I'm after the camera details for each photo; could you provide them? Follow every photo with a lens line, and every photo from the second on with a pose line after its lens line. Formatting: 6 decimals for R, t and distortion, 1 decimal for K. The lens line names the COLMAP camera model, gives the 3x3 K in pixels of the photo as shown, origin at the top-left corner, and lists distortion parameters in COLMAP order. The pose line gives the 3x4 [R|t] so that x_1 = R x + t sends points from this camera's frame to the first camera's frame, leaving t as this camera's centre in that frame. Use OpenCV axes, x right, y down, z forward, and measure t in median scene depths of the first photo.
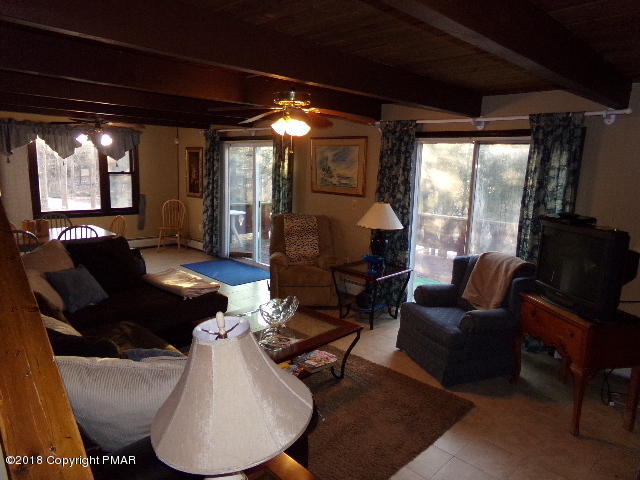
lens RADIAL K [[431.9, 0, 320.0], [0, 431.9, 240.0], [0, 0, 1]] dist [0.001420, 0.000196]
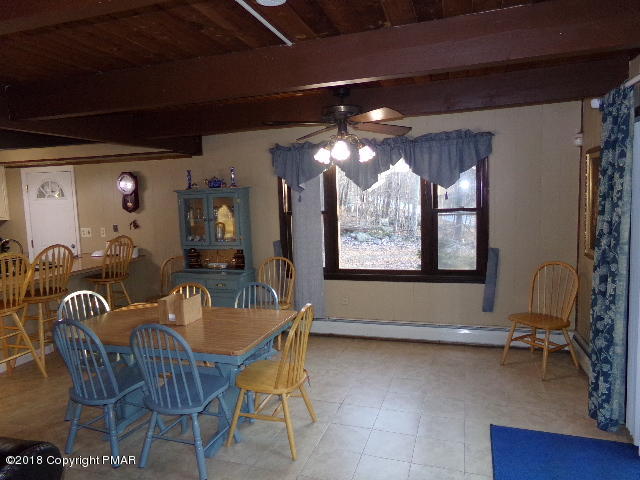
lens RADIAL K [[431.9, 0, 320.0], [0, 431.9, 240.0], [0, 0, 1]] dist [0.001420, 0.000196]
pose [[0.450741, 0.039123, -0.891797, -0.029876], [-0.102344, 0.994716, -0.008090, -0.091941], [0.886768, 0.094917, 0.452364, 0.584352]]
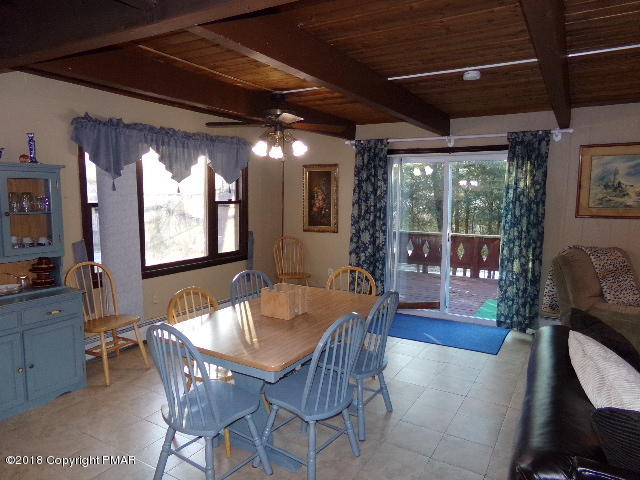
lens RADIAL K [[459.4, 0, 320.0], [0, 459.4, 240.0], [0, 0, 1]] dist [0.007245, 0.002241]
pose [[0.969839, -0.053031, 0.237909, -0.498895], [0.067380, 0.996341, -0.052587, -0.046083], [-0.234249, 0.067032, 0.969863, 0.255820]]
